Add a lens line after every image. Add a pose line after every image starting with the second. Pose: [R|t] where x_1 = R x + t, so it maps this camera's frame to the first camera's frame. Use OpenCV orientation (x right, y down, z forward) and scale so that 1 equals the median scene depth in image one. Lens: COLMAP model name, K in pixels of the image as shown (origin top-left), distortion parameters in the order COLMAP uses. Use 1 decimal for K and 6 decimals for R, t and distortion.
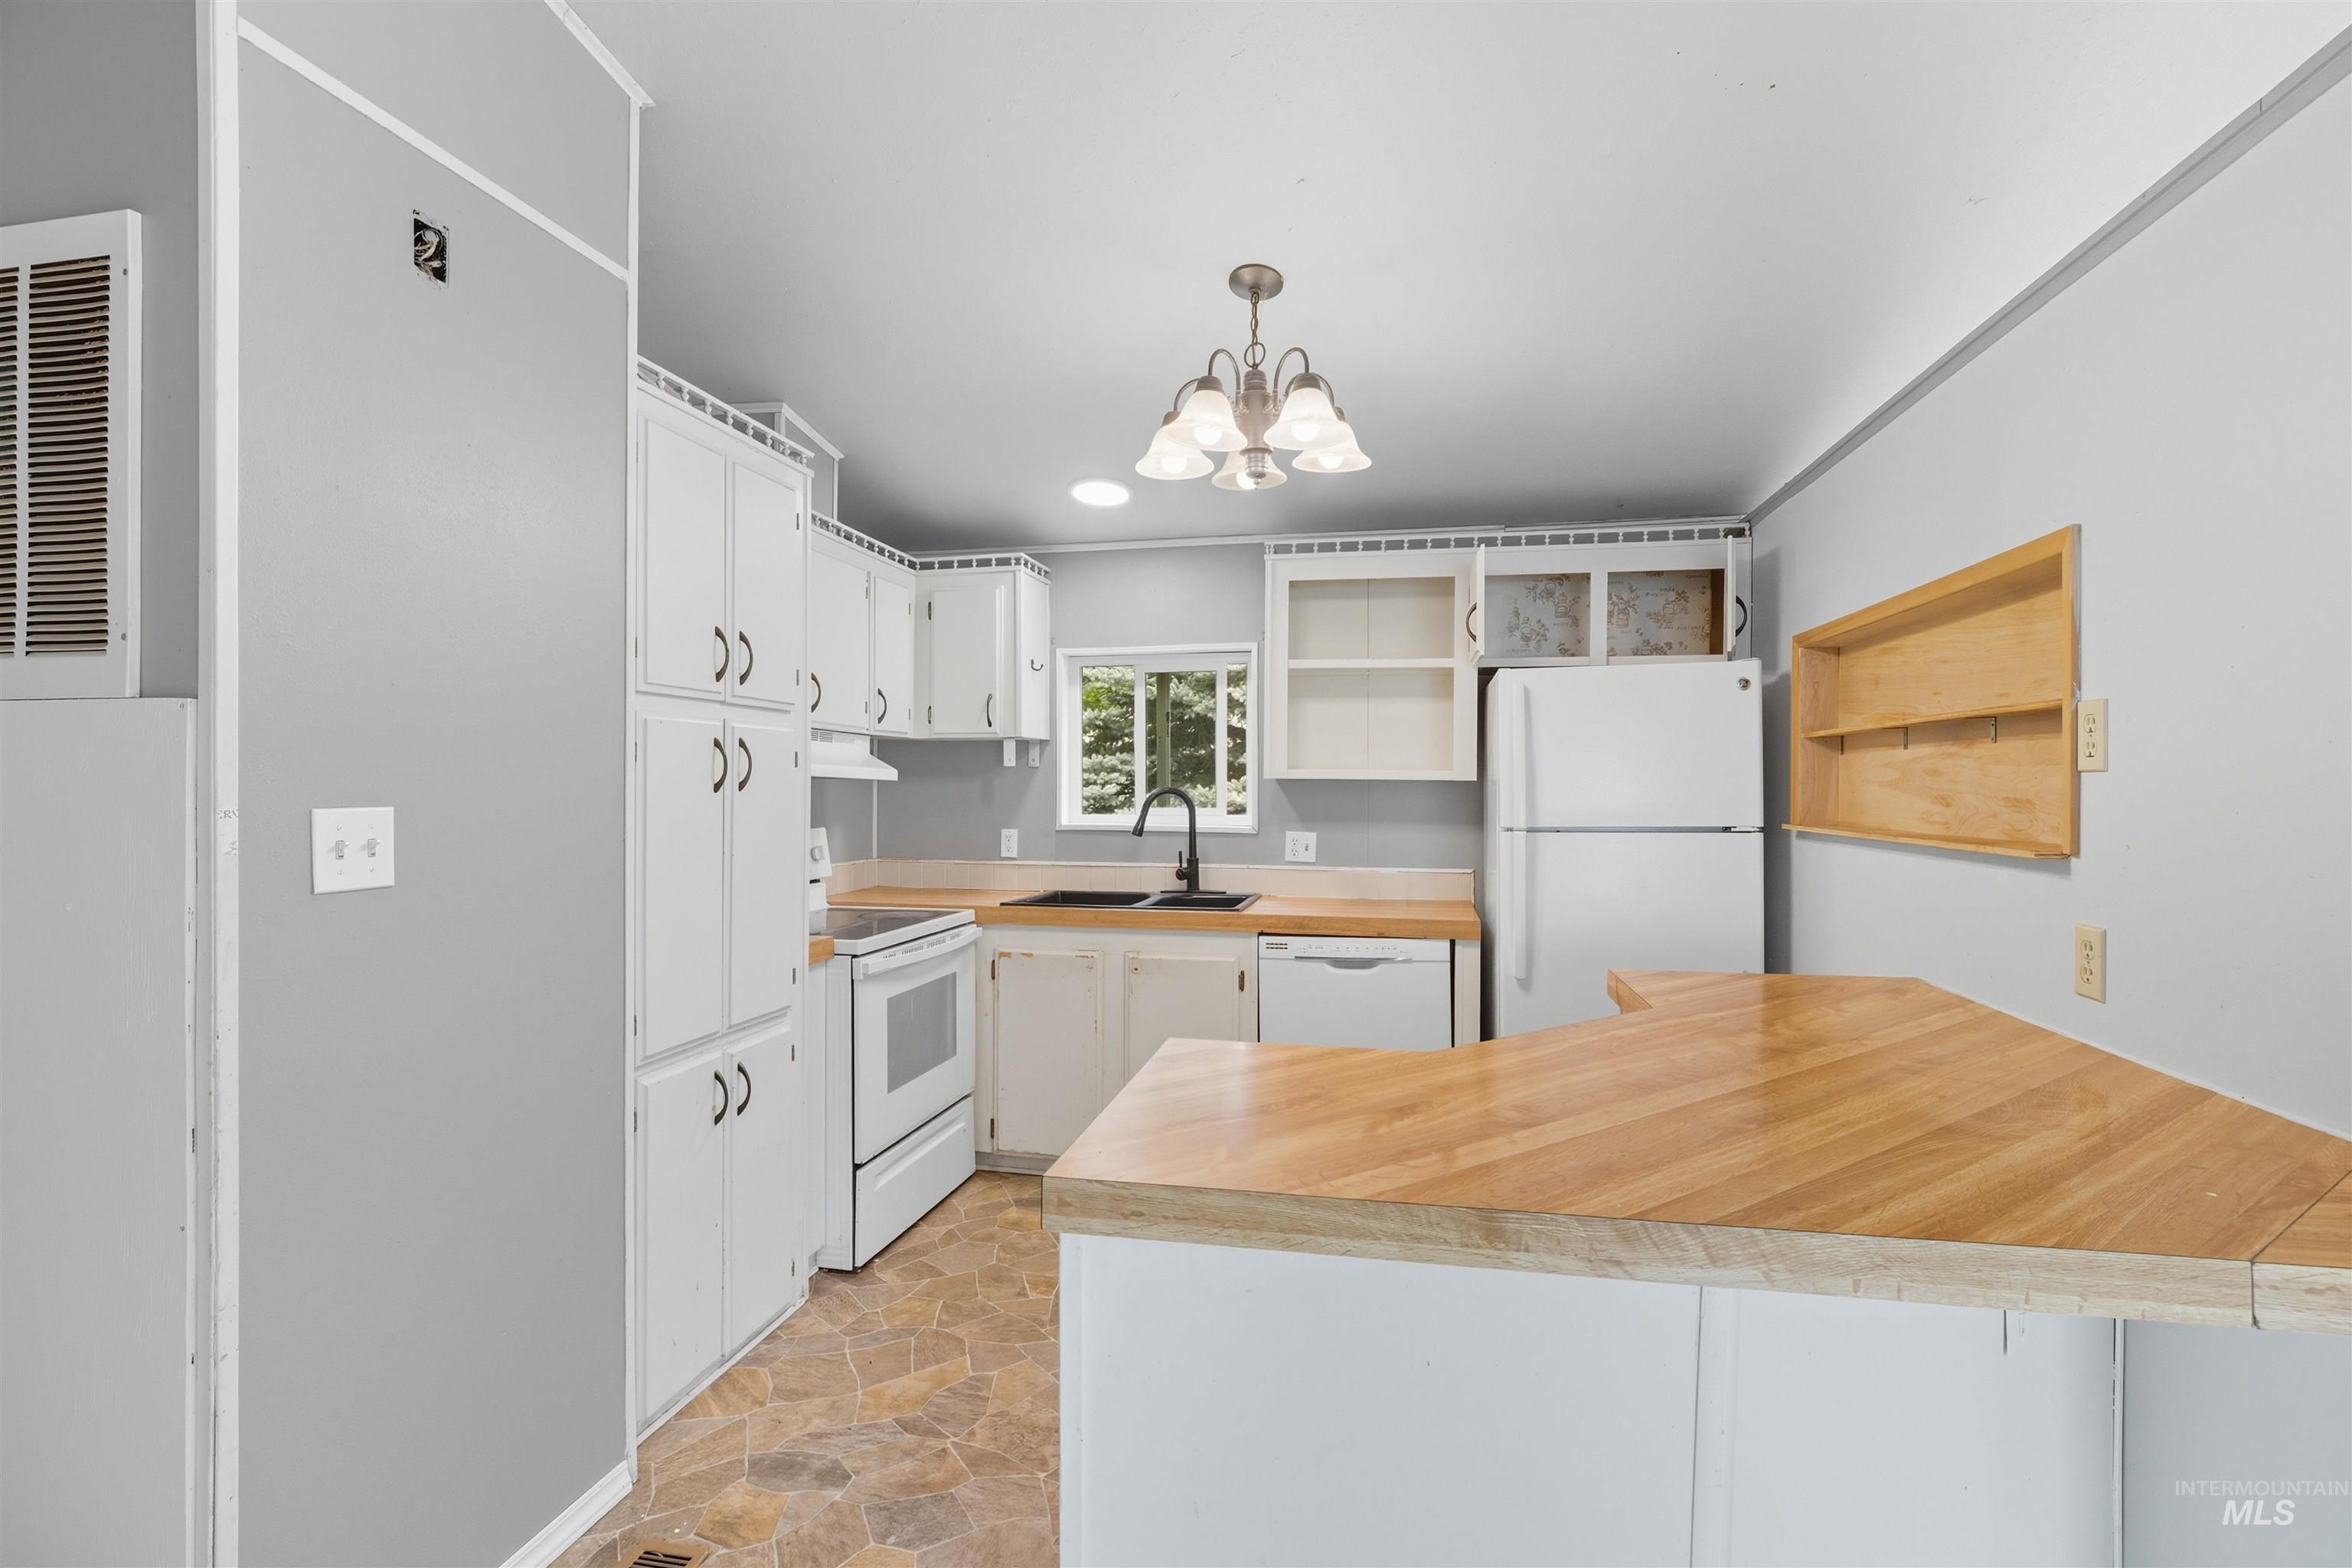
lens RADIAL K [[1125.5, 0, 1188.6], [0, 1125.5, 780.9], [0, 0, 1]] dist [-0.002705, -0.001089]
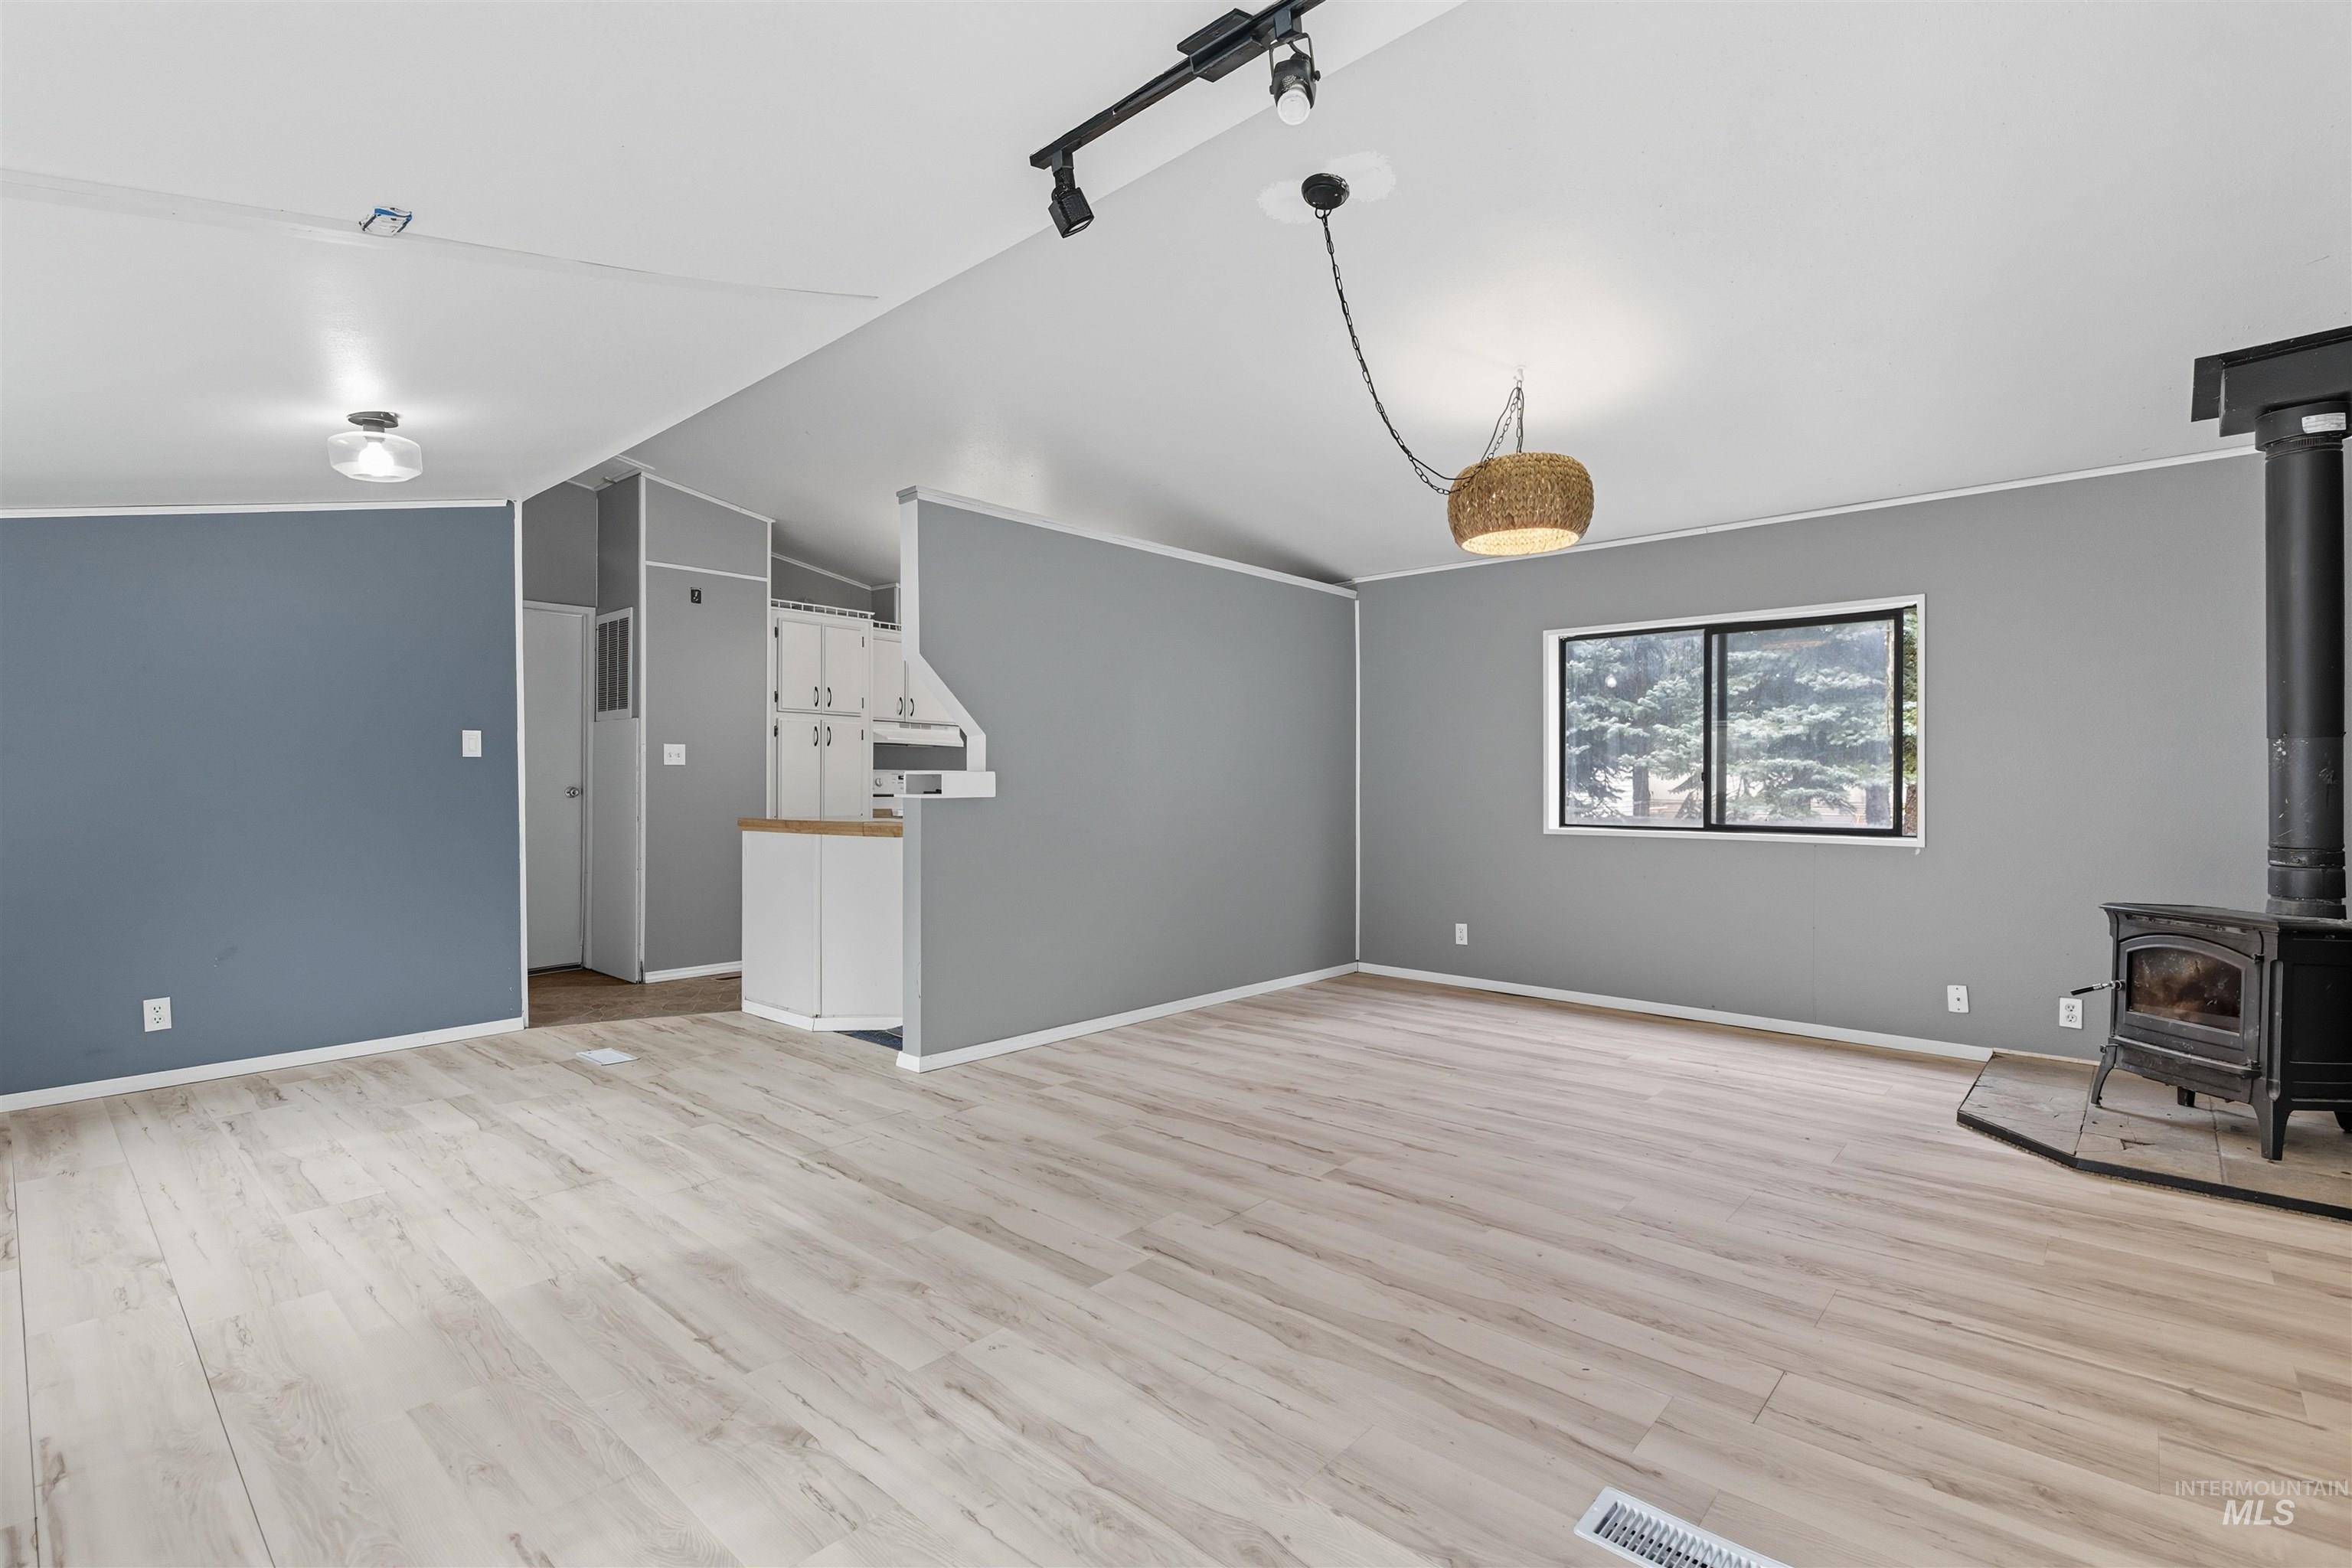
lens RADIAL K [[1125.5, 0, 1167.3], [0, 1125.5, 789.5], [0, 0, 1]] dist [-0.002705, -0.001089]
pose [[0.852075, -0.003176, -0.523410, 1.192054], [0.007953, 0.999945, 0.006880, 0.071076], [0.523359, -0.010025, 0.852053, -0.625593]]
